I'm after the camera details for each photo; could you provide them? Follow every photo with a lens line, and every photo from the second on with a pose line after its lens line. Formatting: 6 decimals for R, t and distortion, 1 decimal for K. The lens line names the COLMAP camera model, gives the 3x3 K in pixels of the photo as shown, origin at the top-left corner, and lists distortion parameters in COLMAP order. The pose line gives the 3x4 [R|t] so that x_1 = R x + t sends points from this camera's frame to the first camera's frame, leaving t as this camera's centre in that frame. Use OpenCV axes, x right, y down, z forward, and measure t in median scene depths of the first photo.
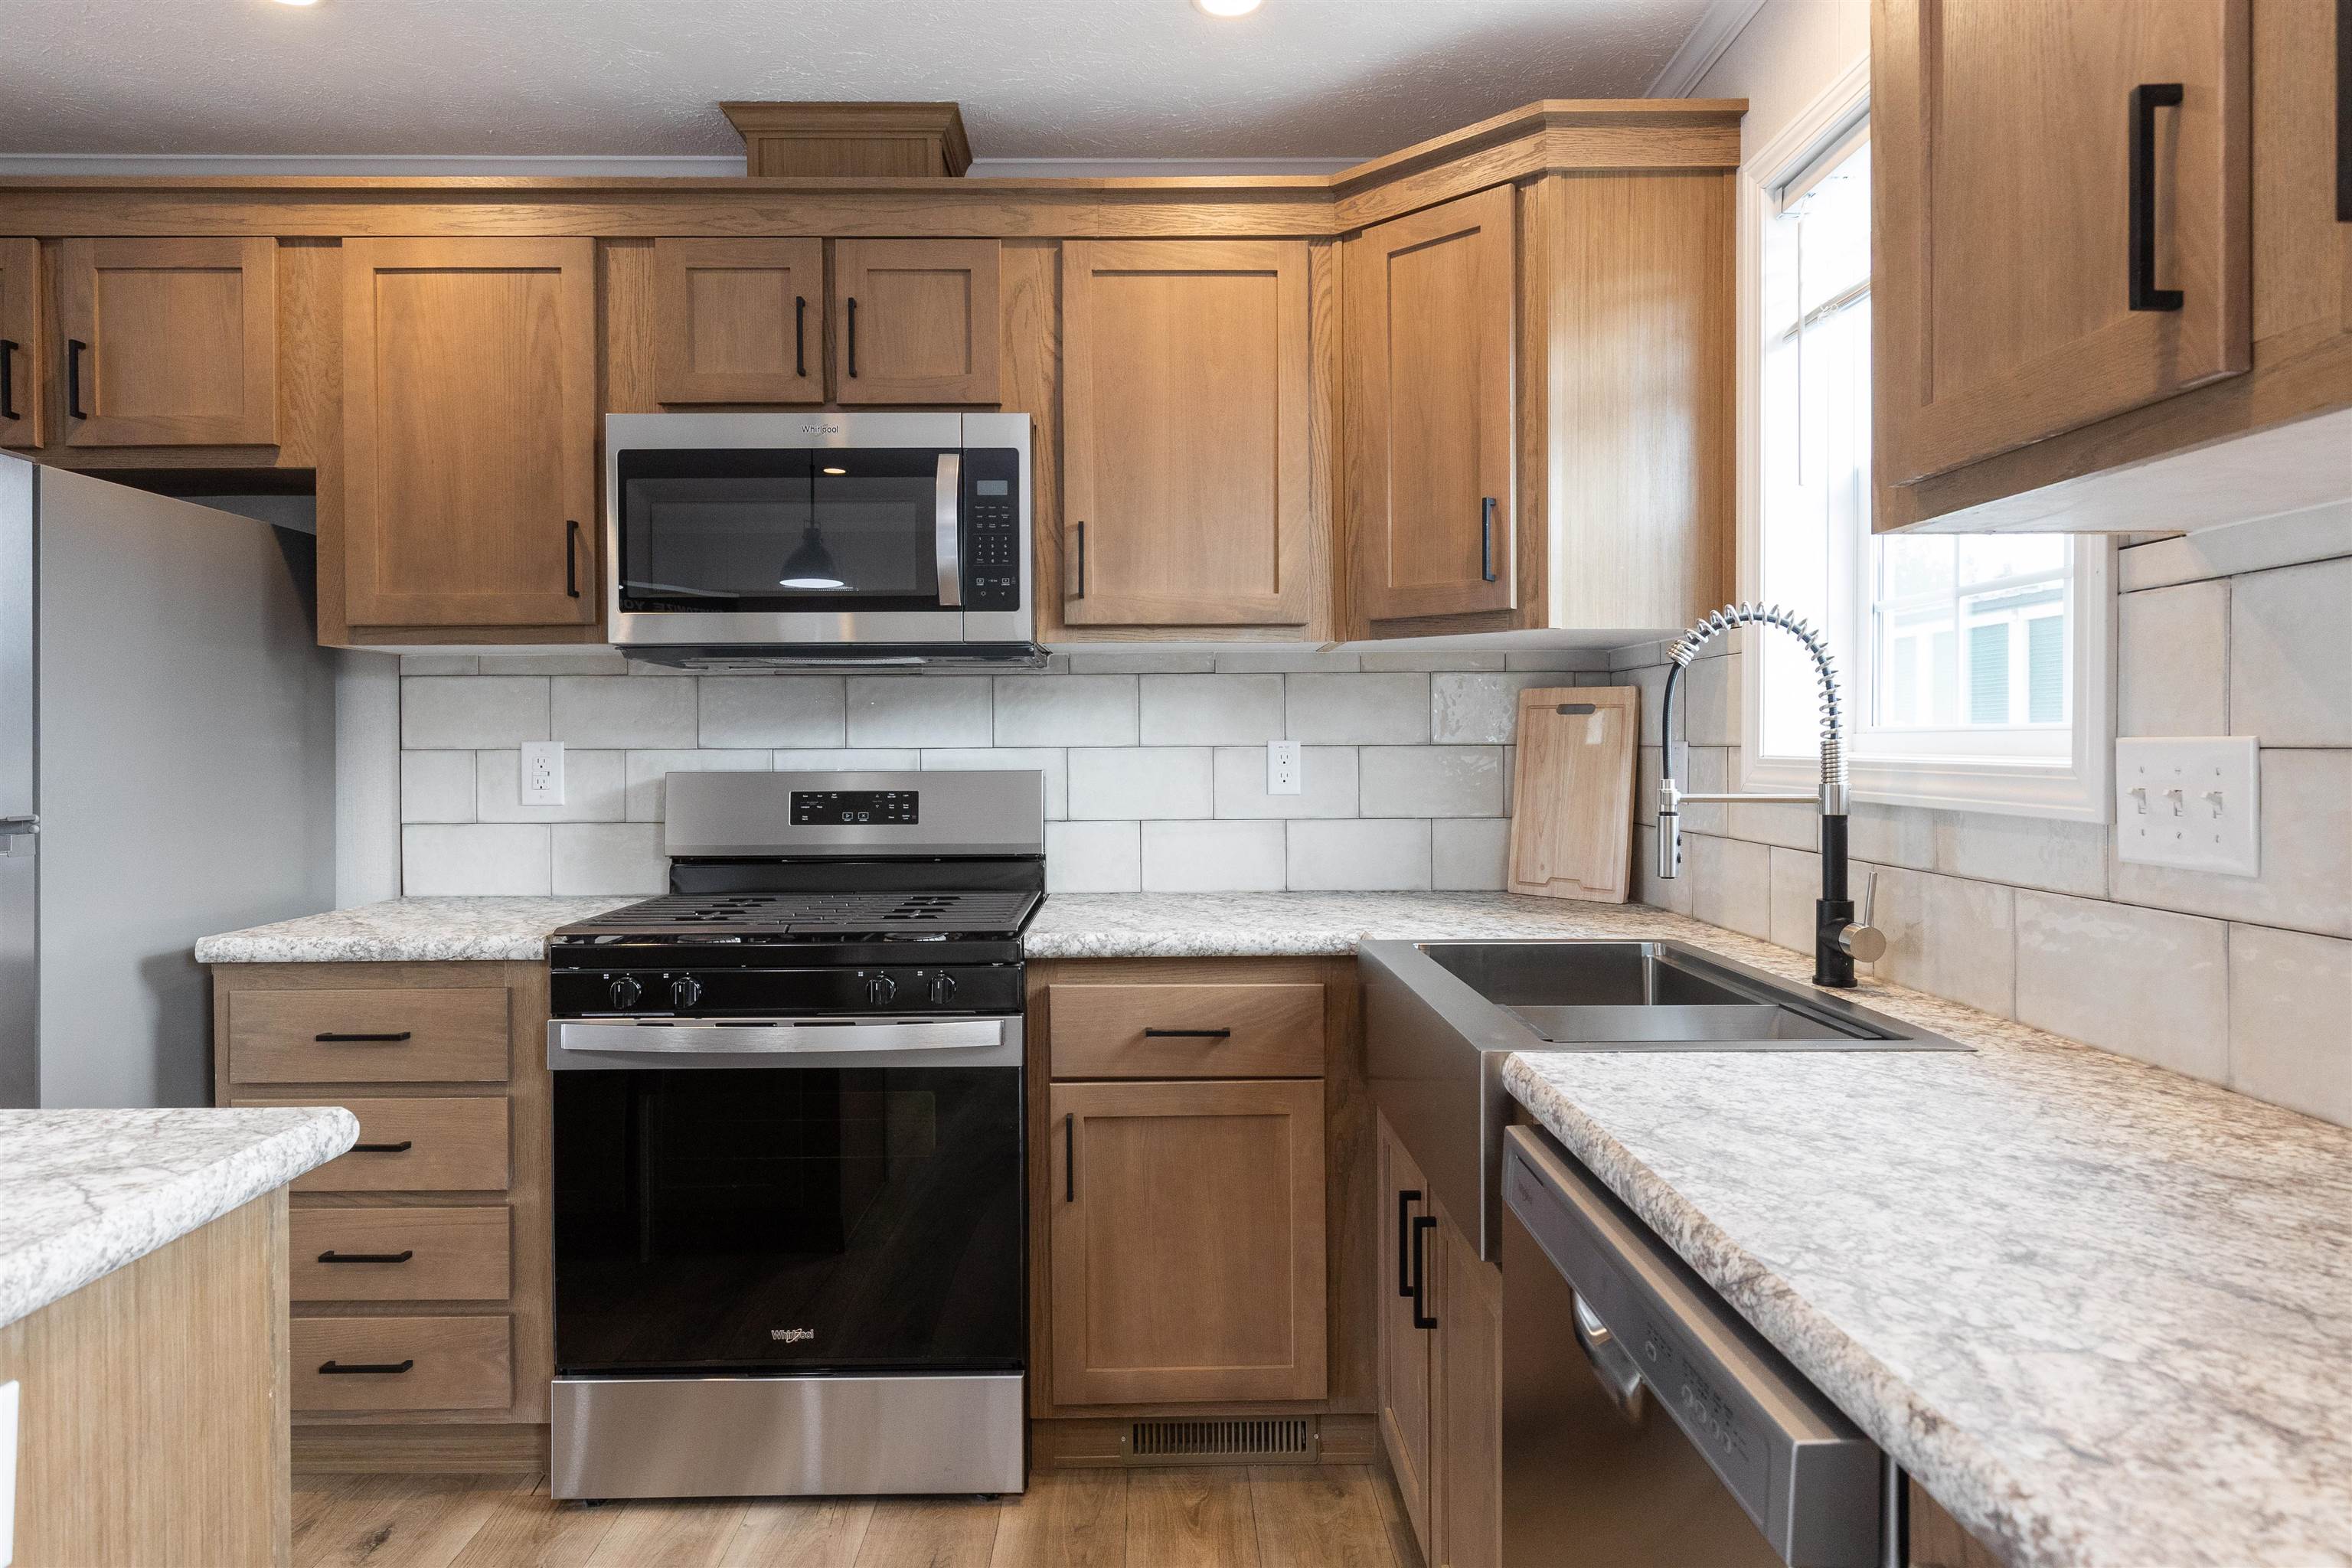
lens RADIAL K [[1385.1, 0, 1172.4], [0, 1385.1, 760.9], [0, 0, 1]] dist [0.000400, -0.000106]
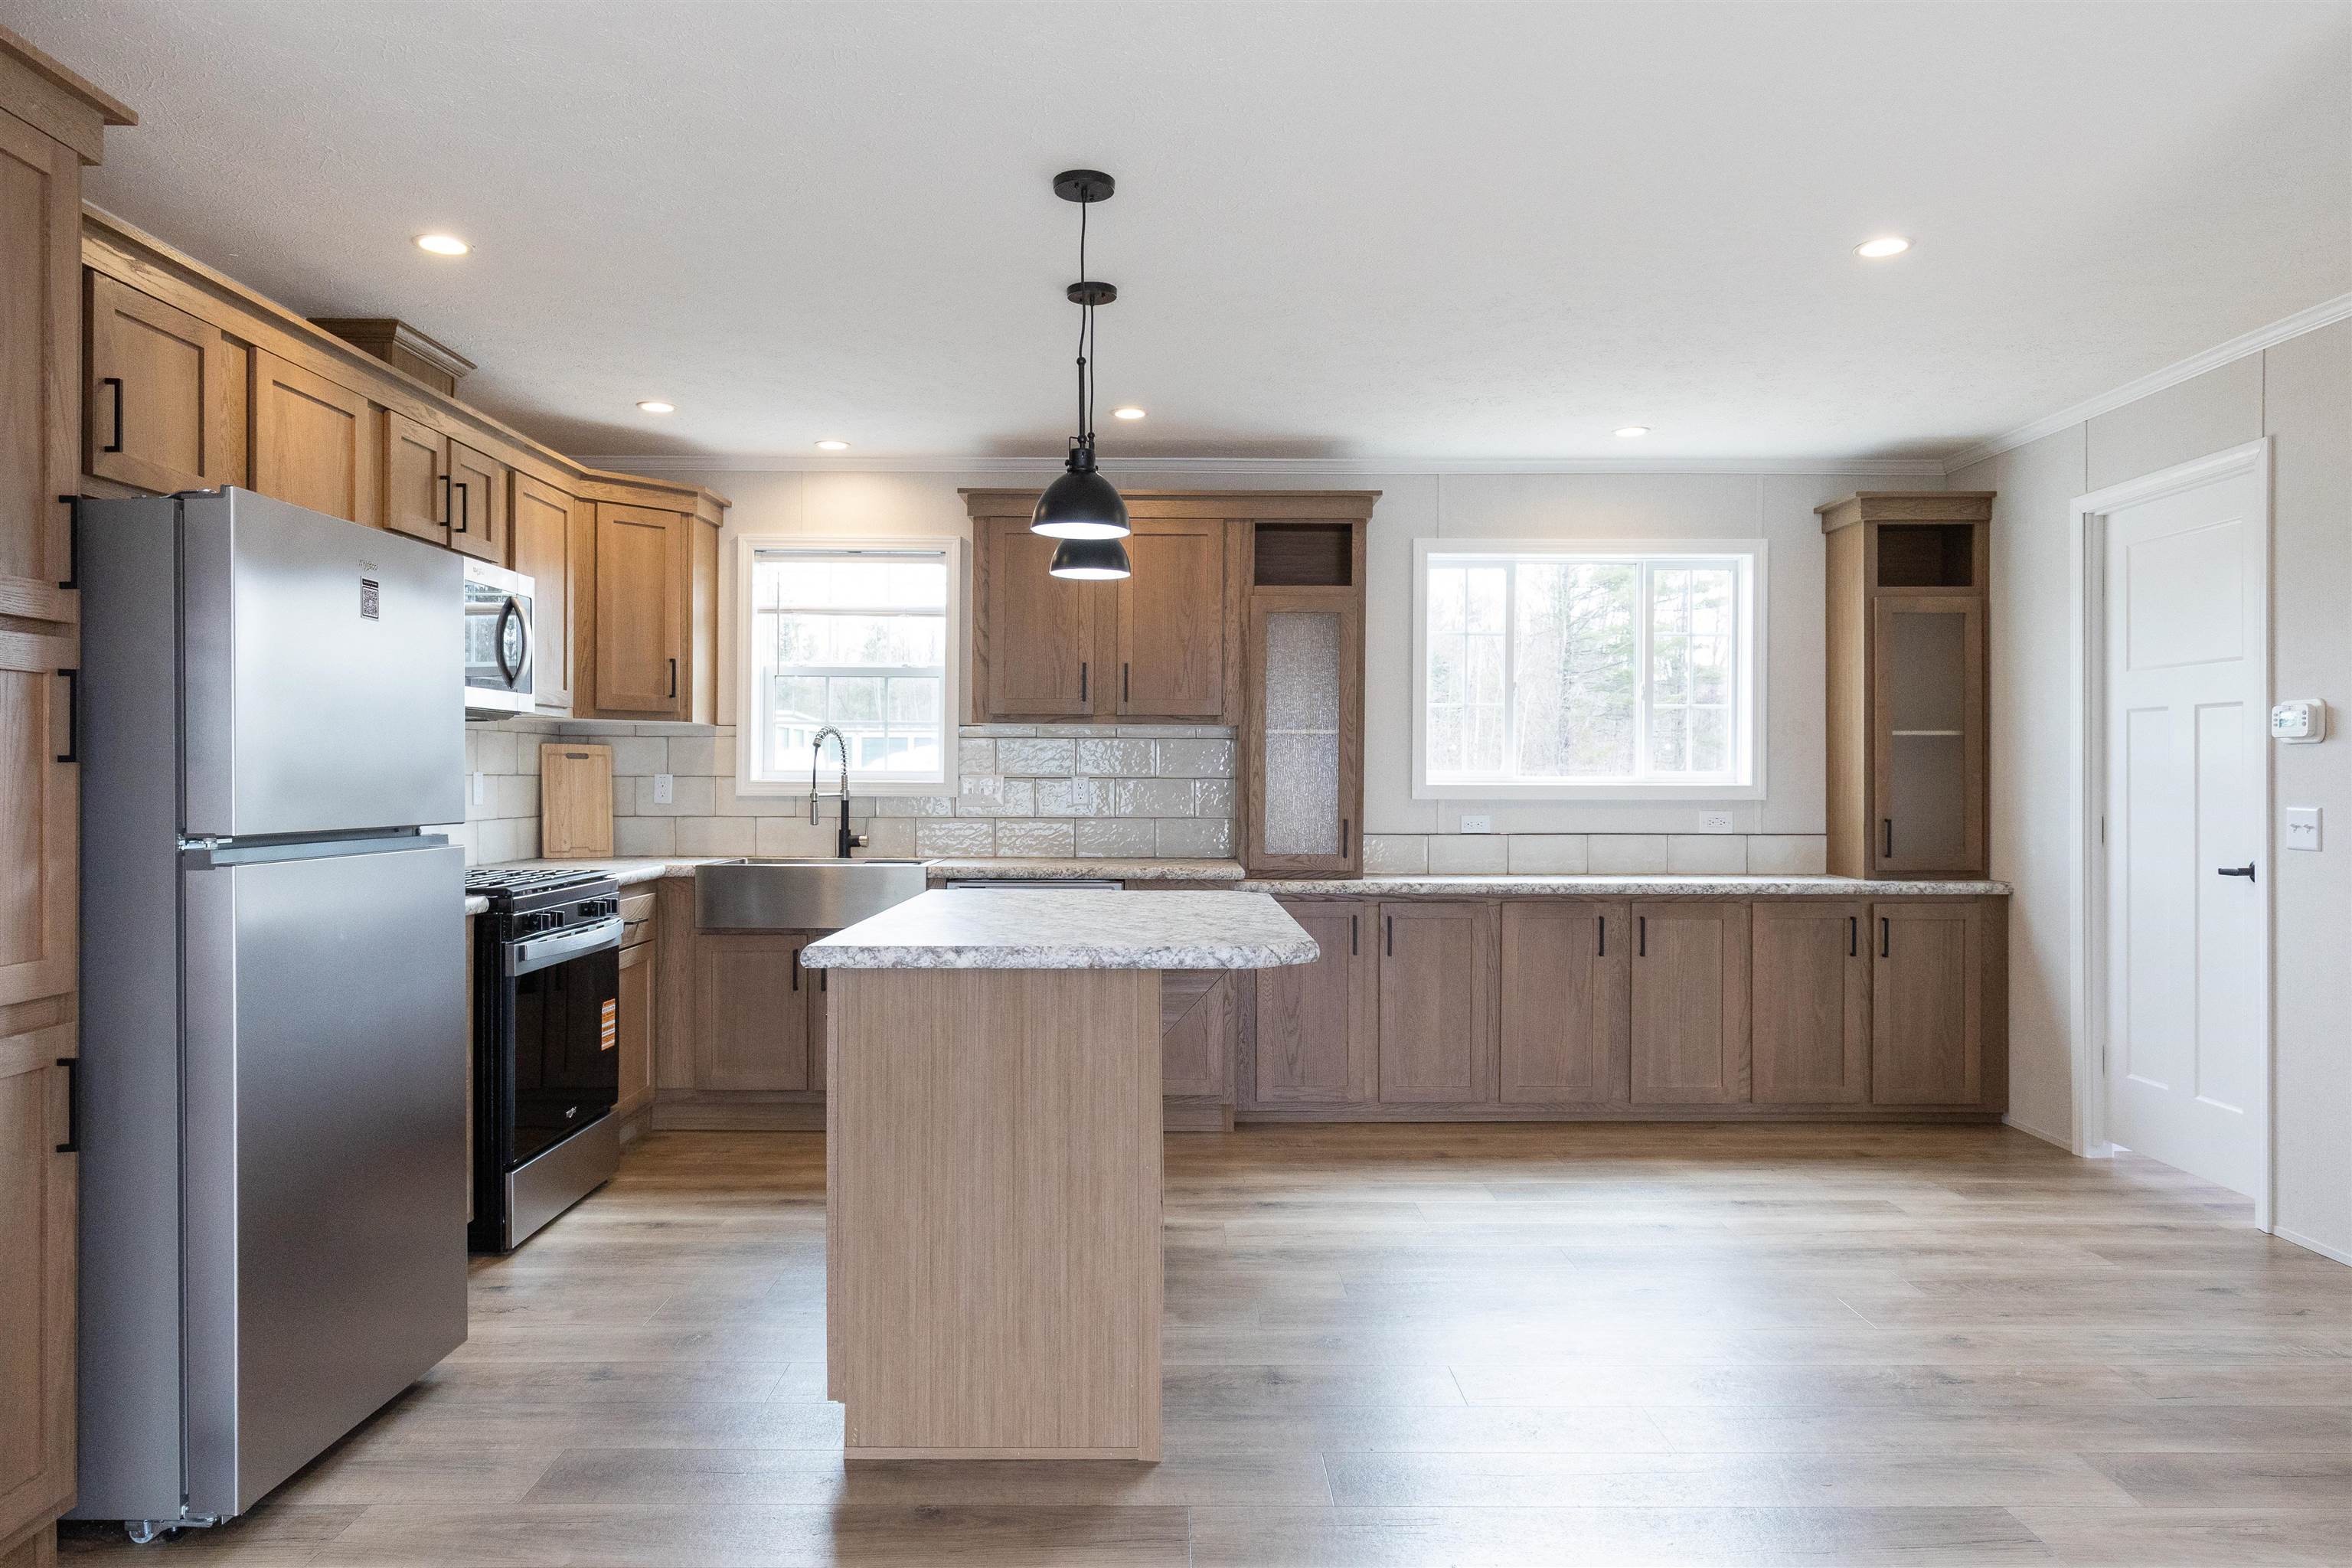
lens RADIAL K [[1504.2, 0, 1169.1], [0, 1504.2, 782.4], [0, 0, 1]] dist [-0.002009, -0.001682]
pose [[0.014069, 0.000740, 0.999901, -1.942752], [0.007962, 0.999968, -0.000852, 0.006791], [-0.999869, 0.007974, 0.014062, 0.199307]]
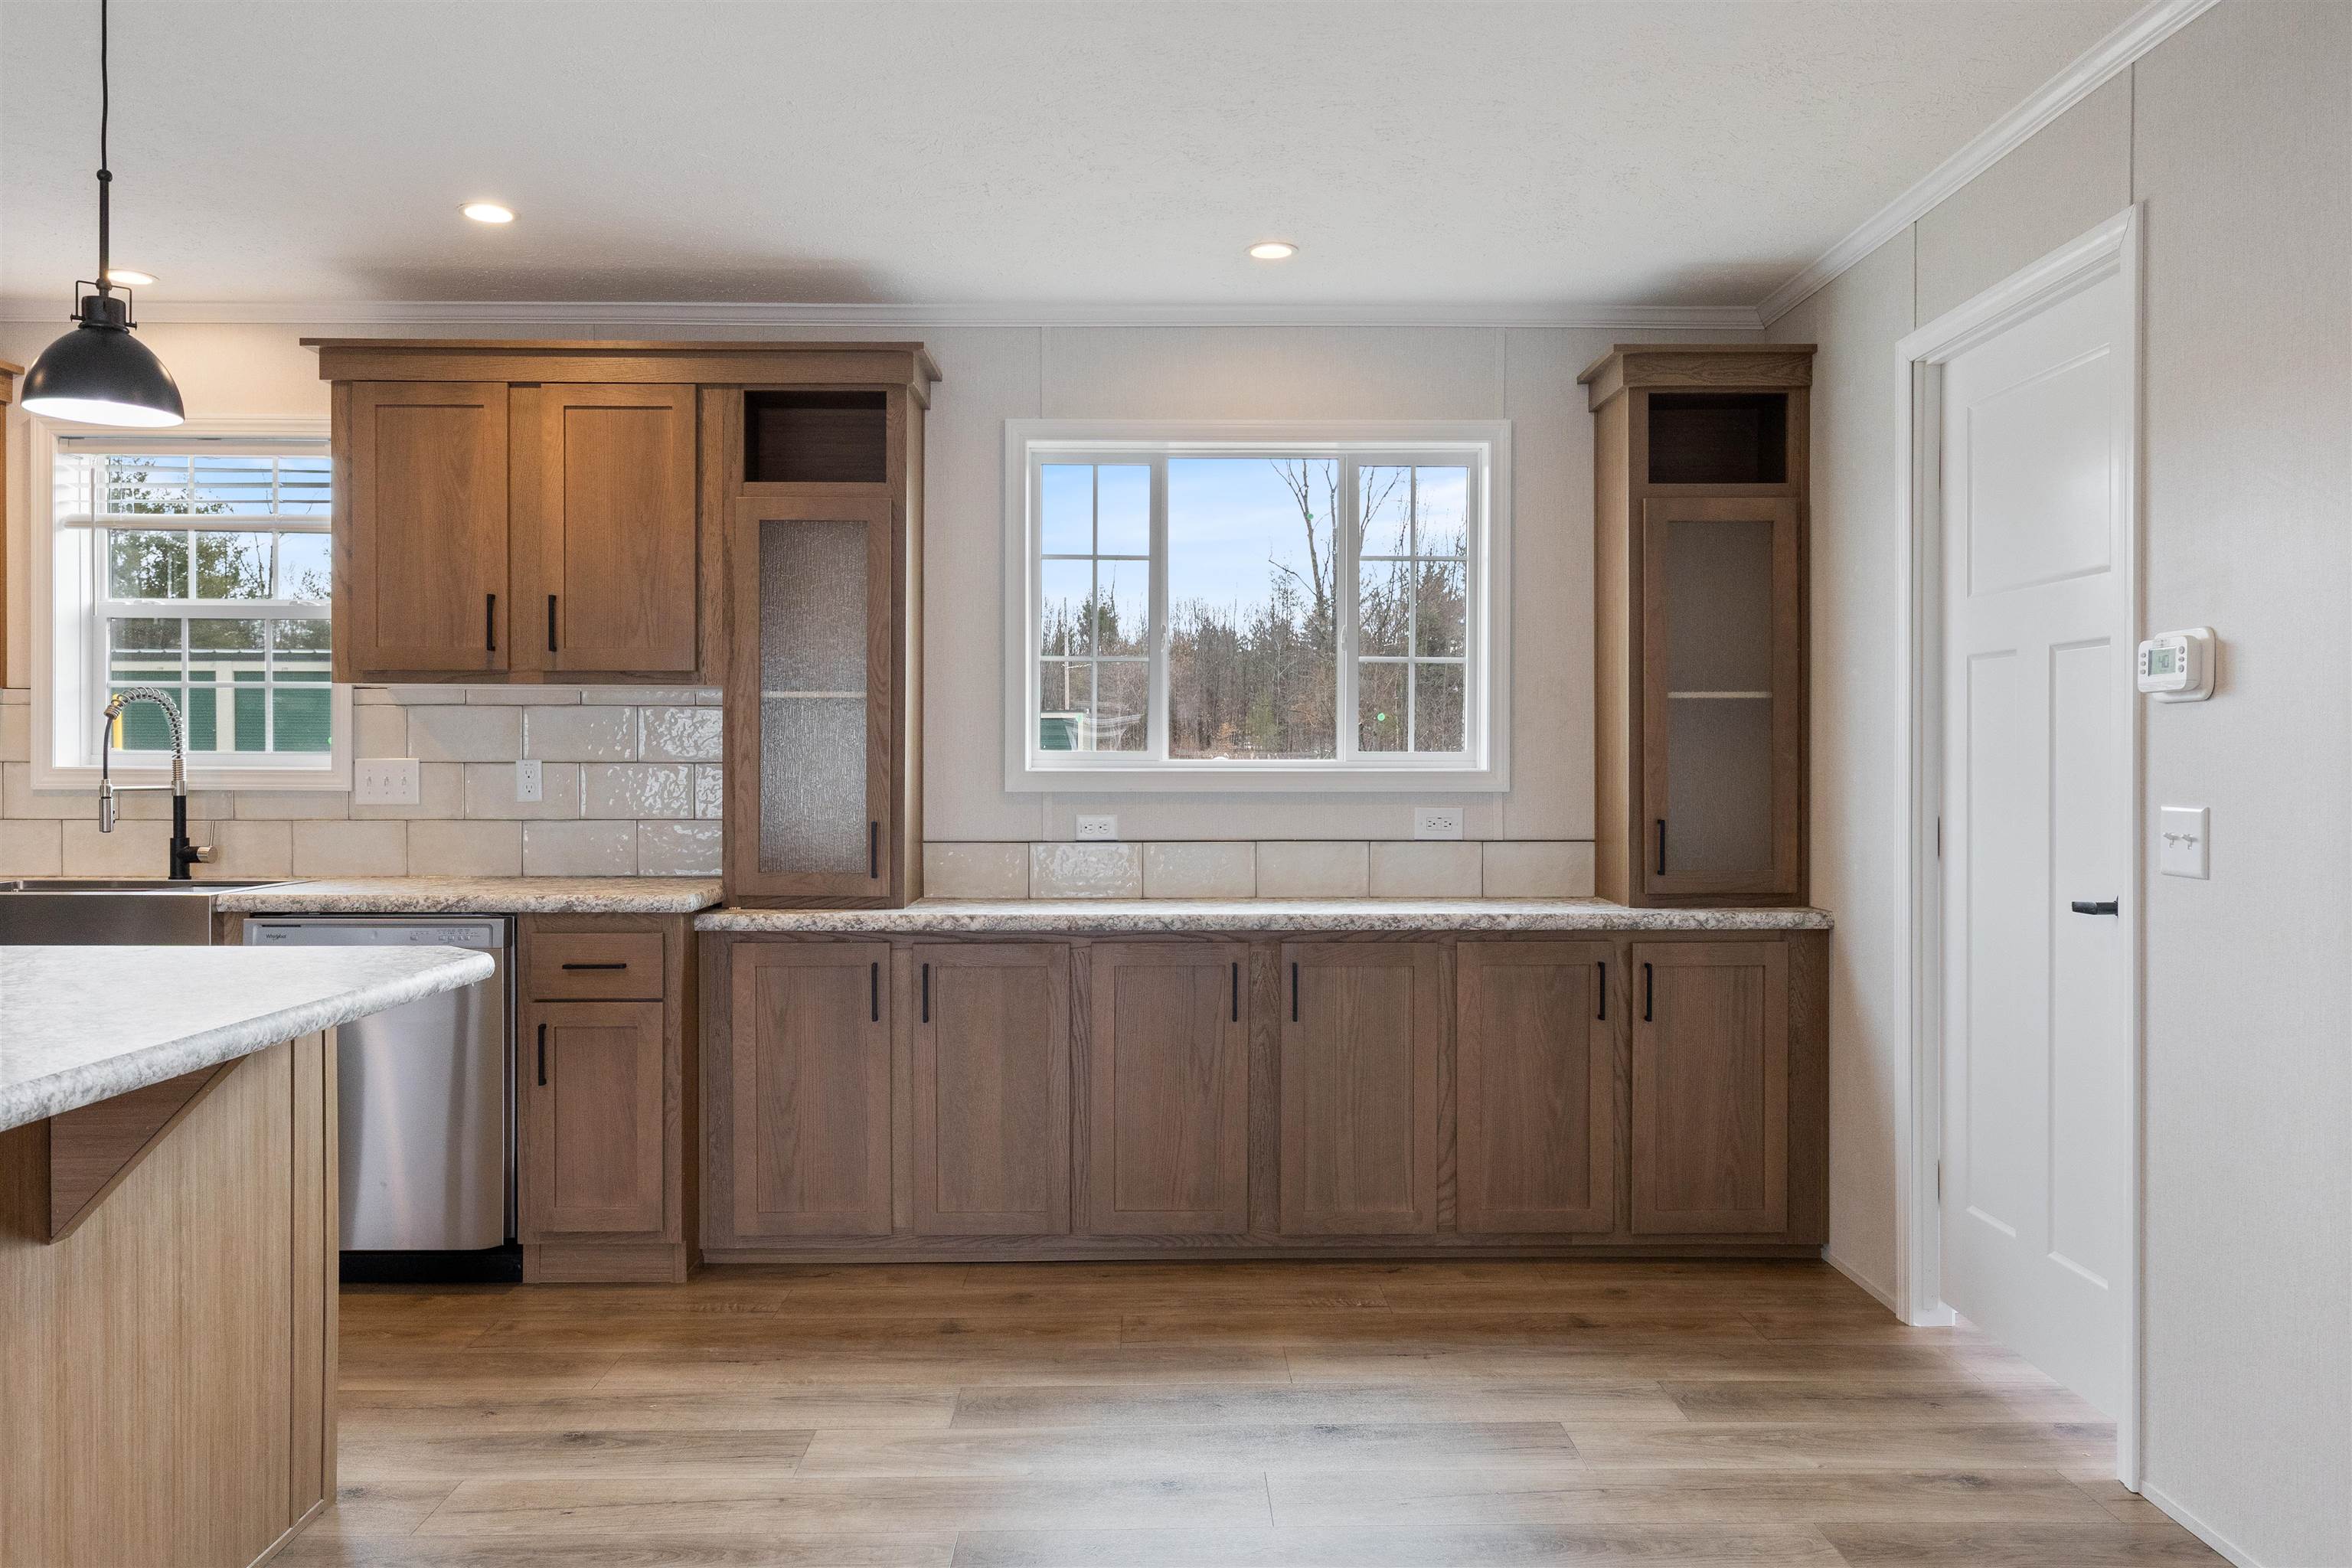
lens RADIAL K [[1648.9, 0, 1176.0], [0, 1648.9, 784.0], [0, 0, 1]] dist [-0.000064, -0.000789]
pose [[0.002636, -0.009483, 0.999952, -1.397714], [0.010381, 0.999901, 0.009456, 0.010190], [-0.999943, 0.010356, 0.002734, -0.335252]]
